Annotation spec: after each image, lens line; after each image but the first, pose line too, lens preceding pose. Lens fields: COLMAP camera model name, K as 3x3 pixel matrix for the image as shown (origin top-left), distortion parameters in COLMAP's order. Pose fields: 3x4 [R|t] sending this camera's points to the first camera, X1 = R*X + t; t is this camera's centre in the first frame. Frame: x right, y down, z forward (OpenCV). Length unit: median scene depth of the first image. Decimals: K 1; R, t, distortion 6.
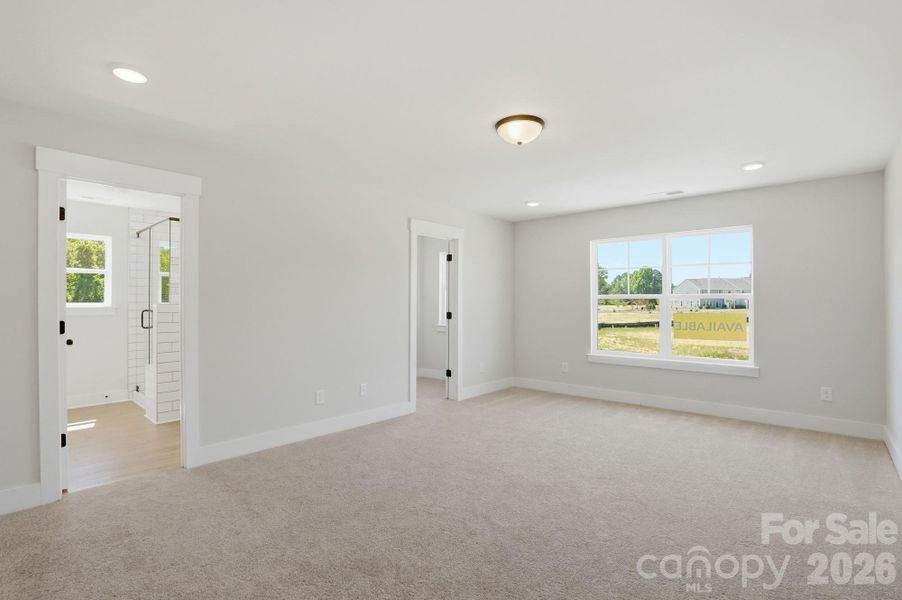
lens RADIAL K [[453.6, 0, 454.4], [0, 453.6, 299.6], [0, 0, 1]] dist [-0.017288, -0.000068]
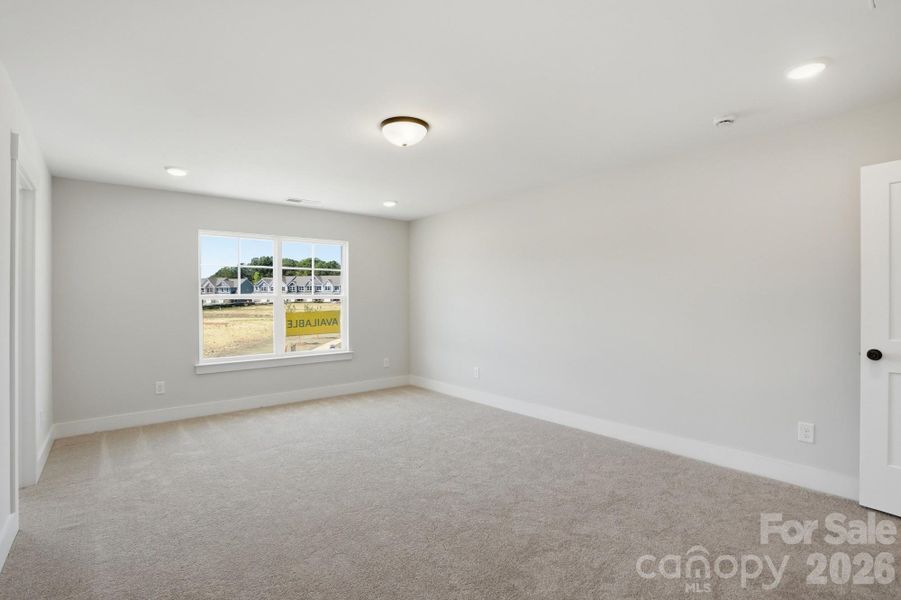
lens RADIAL K [[453.1, 0, 452.6], [0, 453.1, 301.3], [0, 0, 1]] dist [-0.017288, -0.000068]
pose [[0.161377, -0.003657, 0.986886, -0.542318], [-0.001554, 0.999991, 0.003960, -0.000564], [-0.986892, -0.002173, 0.161370, 0.471282]]
